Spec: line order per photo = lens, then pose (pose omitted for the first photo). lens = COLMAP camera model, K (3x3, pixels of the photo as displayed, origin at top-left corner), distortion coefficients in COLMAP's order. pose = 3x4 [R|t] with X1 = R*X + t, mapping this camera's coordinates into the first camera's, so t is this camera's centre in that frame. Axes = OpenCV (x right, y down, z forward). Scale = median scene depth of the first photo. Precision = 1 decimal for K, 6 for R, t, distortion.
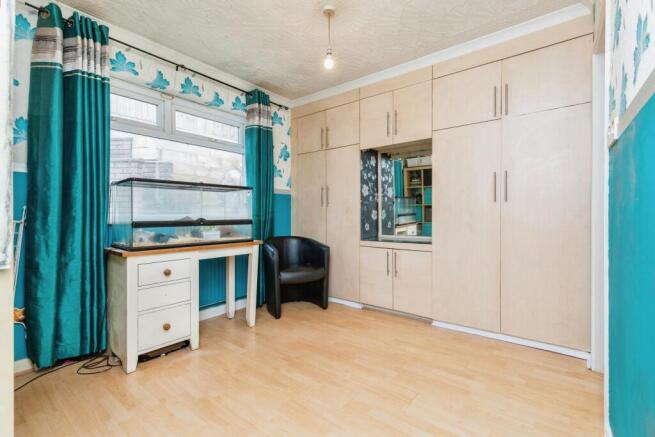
lens RADIAL K [[292.2, 0, 333.1], [0, 292.2, 214.9], [0, 0, 1]] dist [0.000215, 0.000245]
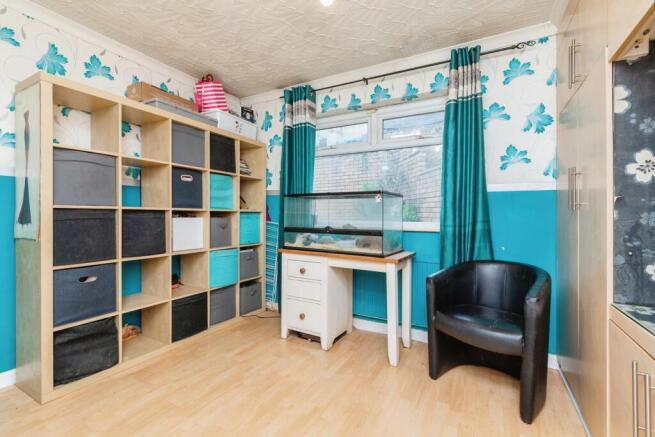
lens RADIAL K [[292.2, 0, 332.2], [0, 292.2, 216.1], [0, 0, 1]] dist [0.000215, 0.000245]
pose [[0.164804, 0.005644, -0.986310, 0.506789], [-0.011053, 0.999931, 0.003875, -0.025489], [0.986264, 0.010263, 0.164856, 0.745925]]
